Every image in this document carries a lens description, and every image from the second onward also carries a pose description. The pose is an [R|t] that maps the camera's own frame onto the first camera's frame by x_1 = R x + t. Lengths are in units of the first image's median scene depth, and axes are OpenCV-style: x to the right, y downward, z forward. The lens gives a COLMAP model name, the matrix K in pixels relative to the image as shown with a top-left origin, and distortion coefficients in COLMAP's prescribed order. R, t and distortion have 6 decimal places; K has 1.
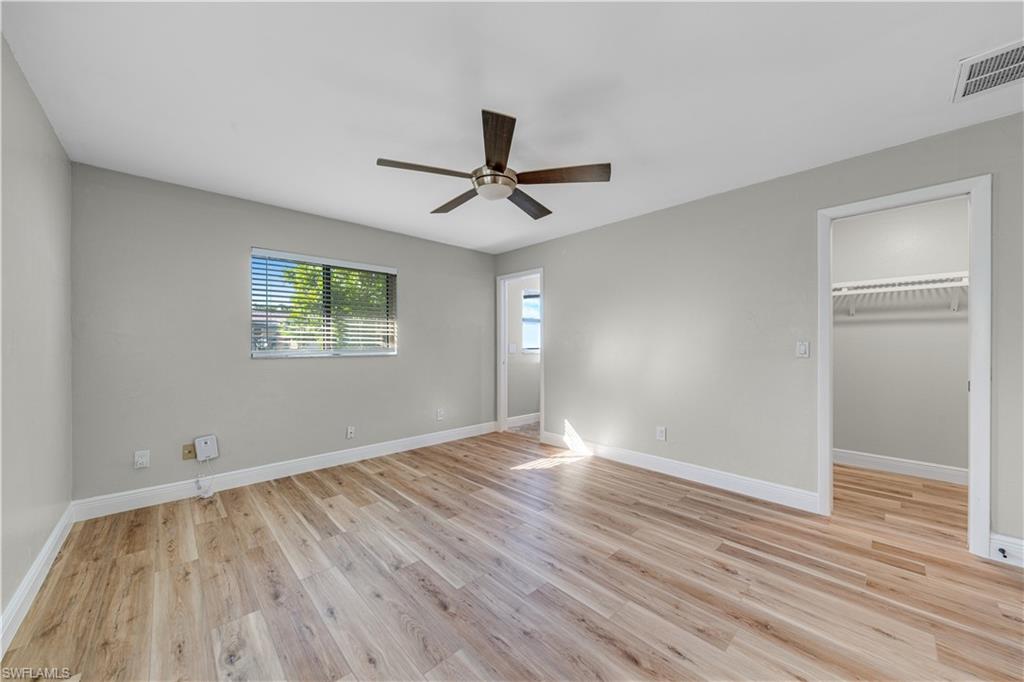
lens RADIAL K [[380.5, 0, 509.2], [0, 380.5, 342.1], [0, 0, 1]] dist [-0.001121, -0.000104]
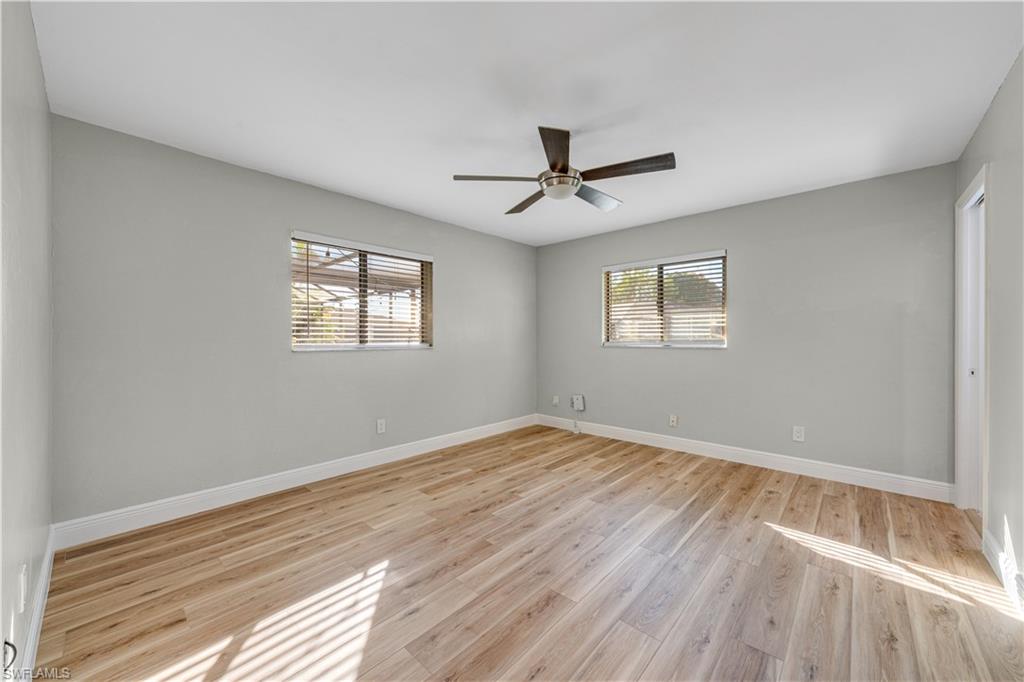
lens RADIAL K [[418.4, 0, 517.0], [0, 418.4, 342.3], [0, 0, 1]] dist [-0.001492, -0.000076]
pose [[0.027639, 0.011186, -0.999555, 0.883864], [0.007464, 0.999907, 0.011397, 0.007703], [0.999590, -0.007776, 0.027552, 0.678462]]
